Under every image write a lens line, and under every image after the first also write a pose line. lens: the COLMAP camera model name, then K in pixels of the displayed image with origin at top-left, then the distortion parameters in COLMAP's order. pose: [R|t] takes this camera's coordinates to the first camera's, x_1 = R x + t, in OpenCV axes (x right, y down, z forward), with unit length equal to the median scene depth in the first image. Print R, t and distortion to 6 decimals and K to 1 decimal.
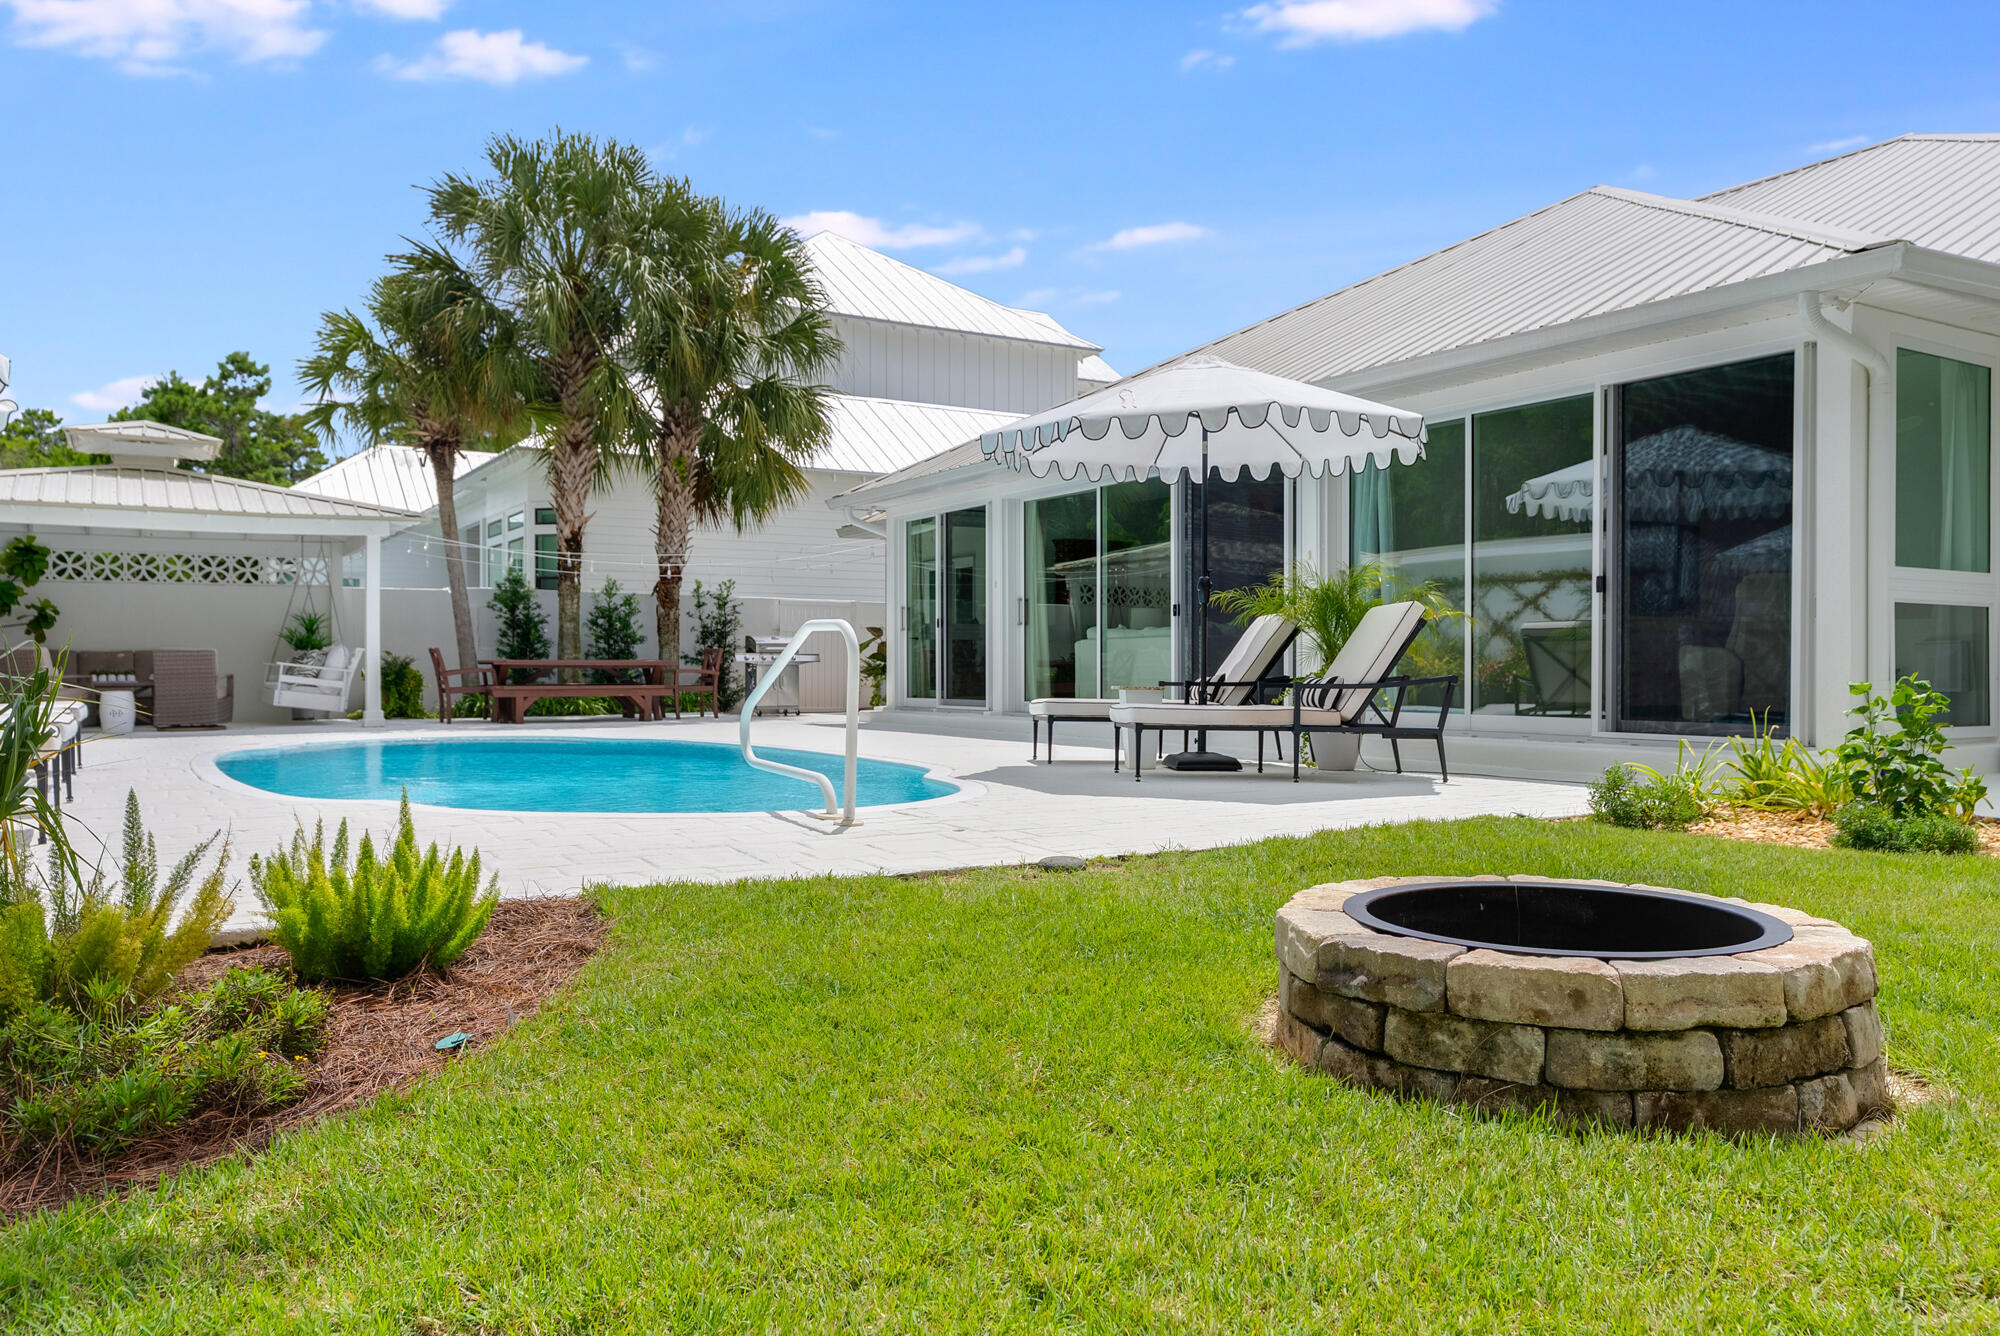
lens RADIAL K [[1434.1, 0, 993.1], [0, 1434.1, 680.2], [0, 0, 1]] dist [0.011908, 0.001757]
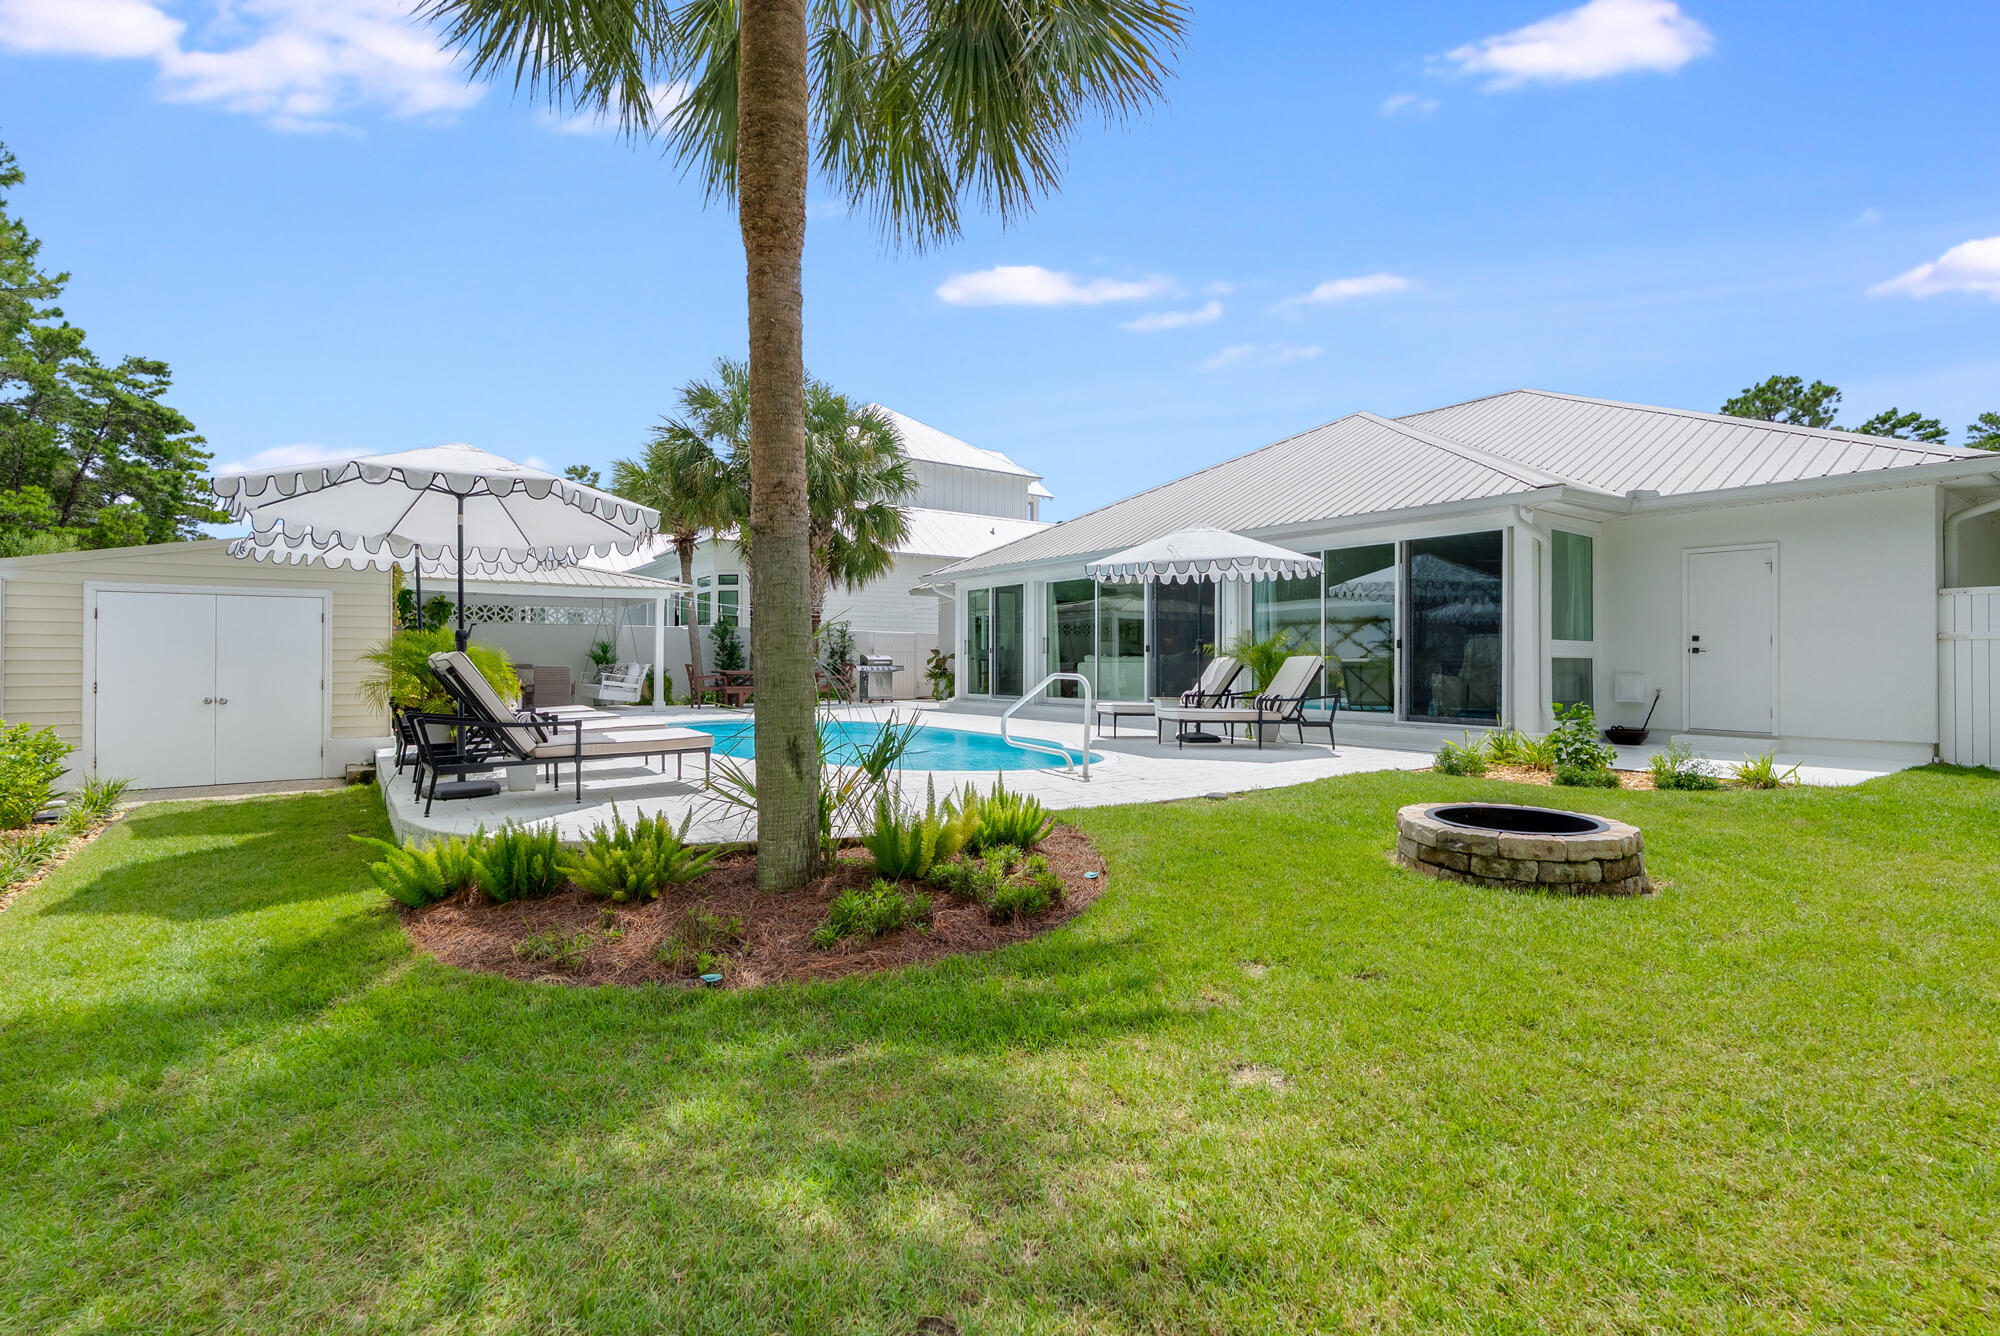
lens RADIAL K [[909.0, 0, 1000.0], [0, 909.0, 668.0], [0, 0, 1]] dist [-0.003130, 0.000324]
pose [[0.997019, 0.002750, 0.077107, -0.202571], [-0.002624, 0.999995, -0.001731, -0.031400], [-0.077111, 0.001523, 0.997021, -0.169189]]
